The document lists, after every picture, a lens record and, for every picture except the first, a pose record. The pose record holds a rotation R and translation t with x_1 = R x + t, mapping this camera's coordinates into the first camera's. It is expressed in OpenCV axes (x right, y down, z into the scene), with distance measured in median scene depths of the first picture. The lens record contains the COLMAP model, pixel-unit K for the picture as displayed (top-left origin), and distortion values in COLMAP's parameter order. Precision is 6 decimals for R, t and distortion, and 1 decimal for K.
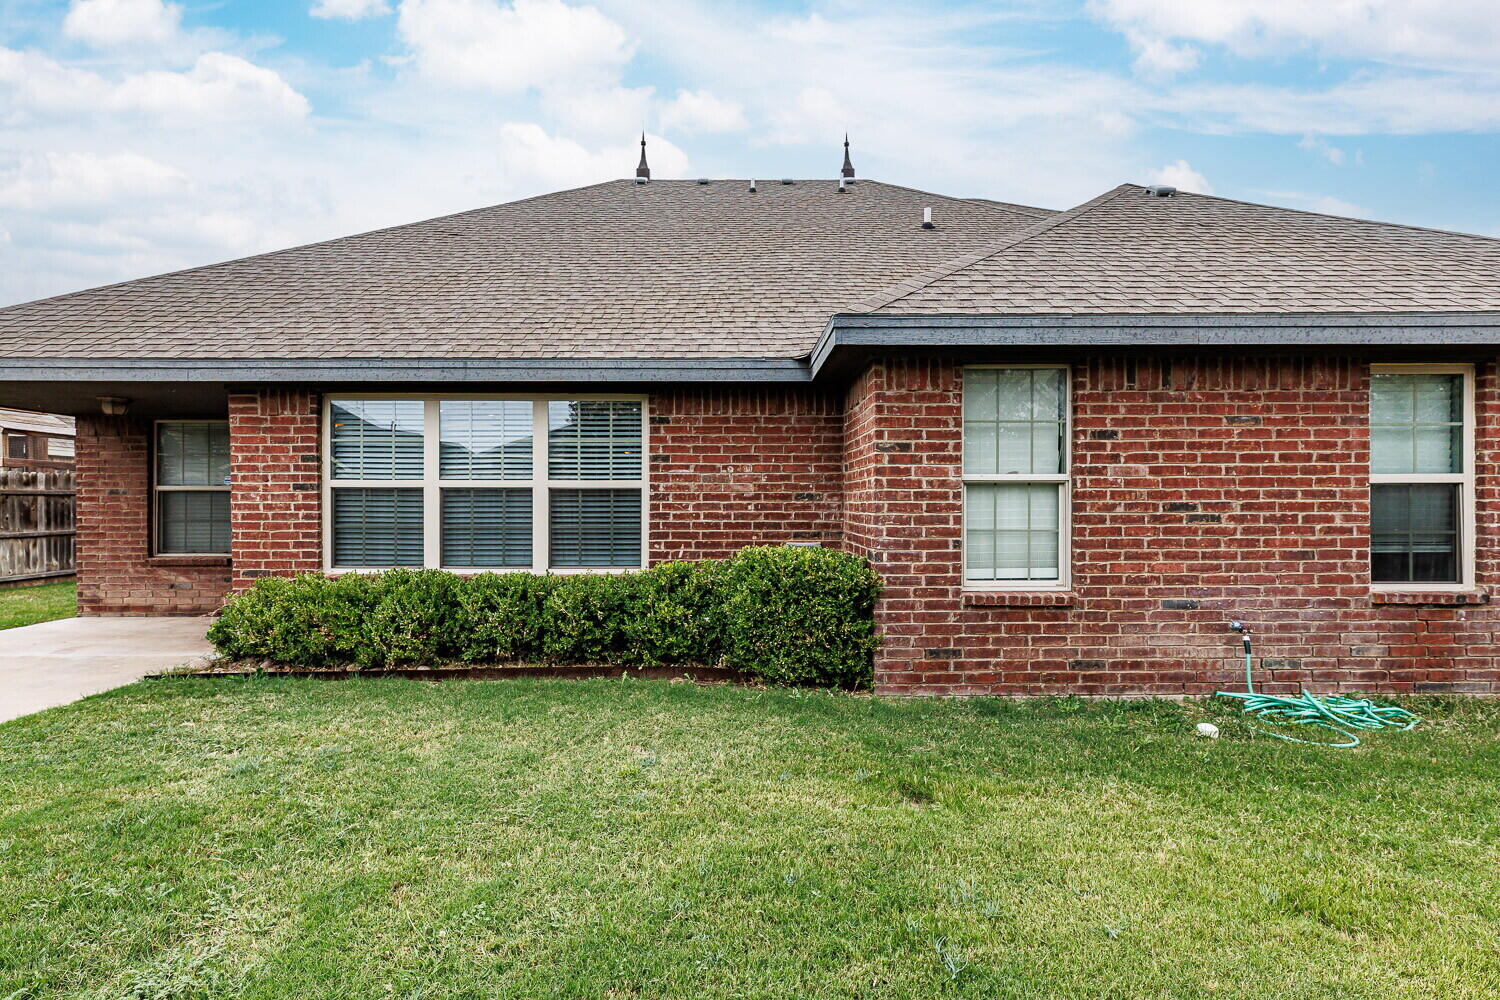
lens RADIAL K [[664.4, 0, 749.4], [0, 664.4, 501.2], [0, 0, 1]] dist [0.003838, 0.002812]
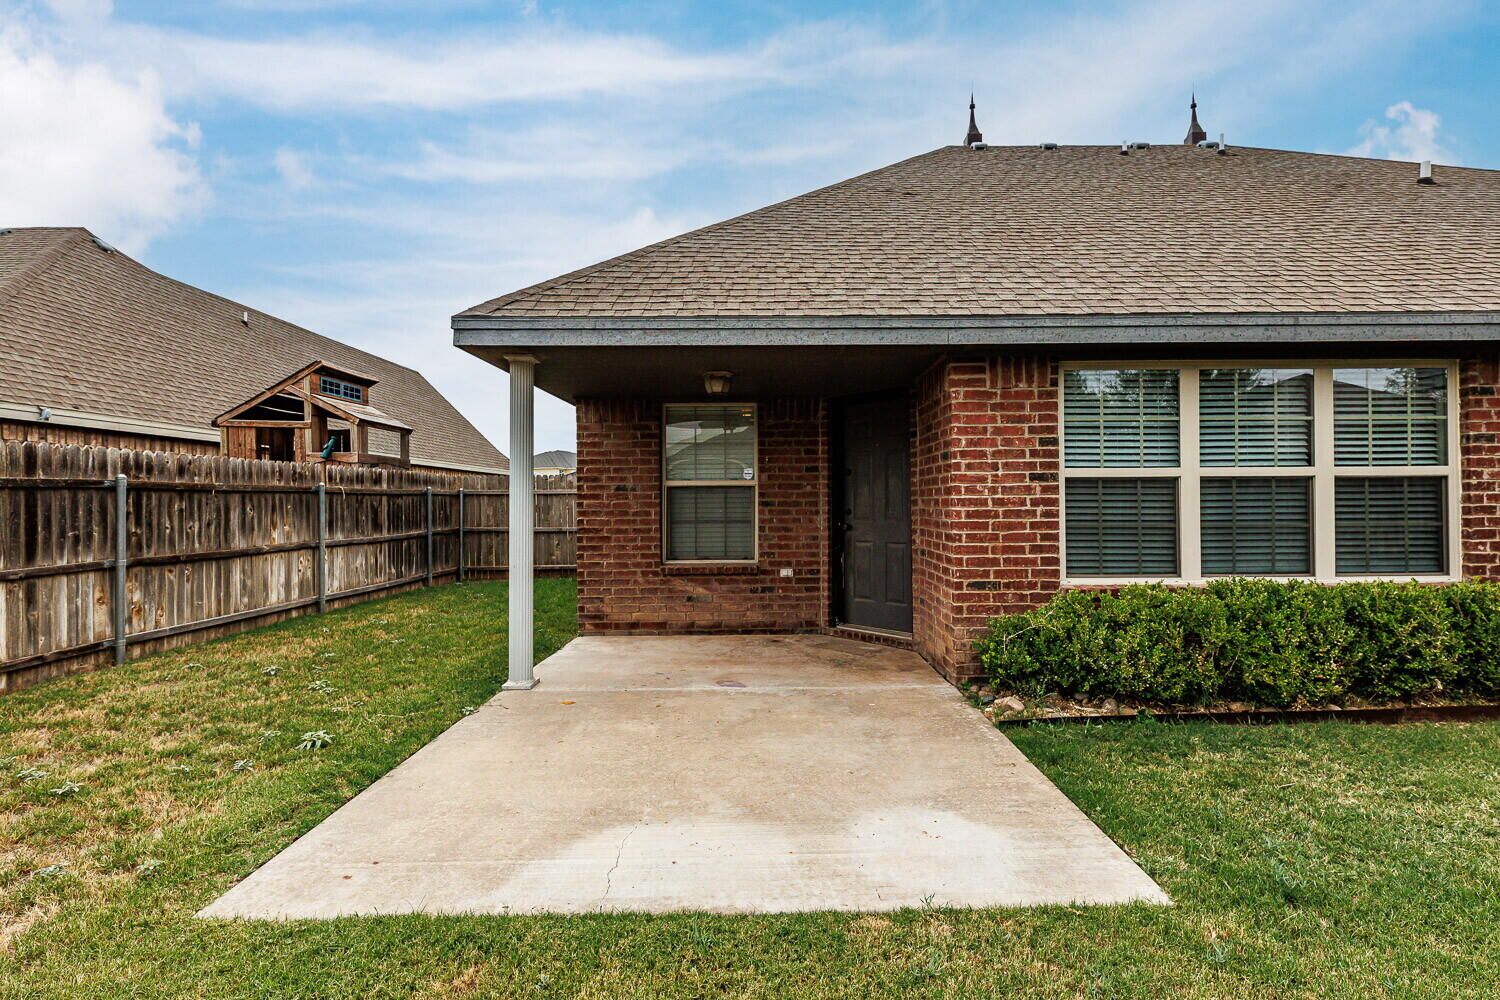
lens RADIAL K [[664.4, 0, 752.8], [0, 664.4, 492.7], [0, 0, 1]] dist [0.003838, 0.002812]
pose [[0.999876, -0.007853, 0.013625, -1.019502], [0.007999, 0.999911, -0.010675, 0.003289], [-0.013540, 0.010783, 0.999850, 0.199349]]
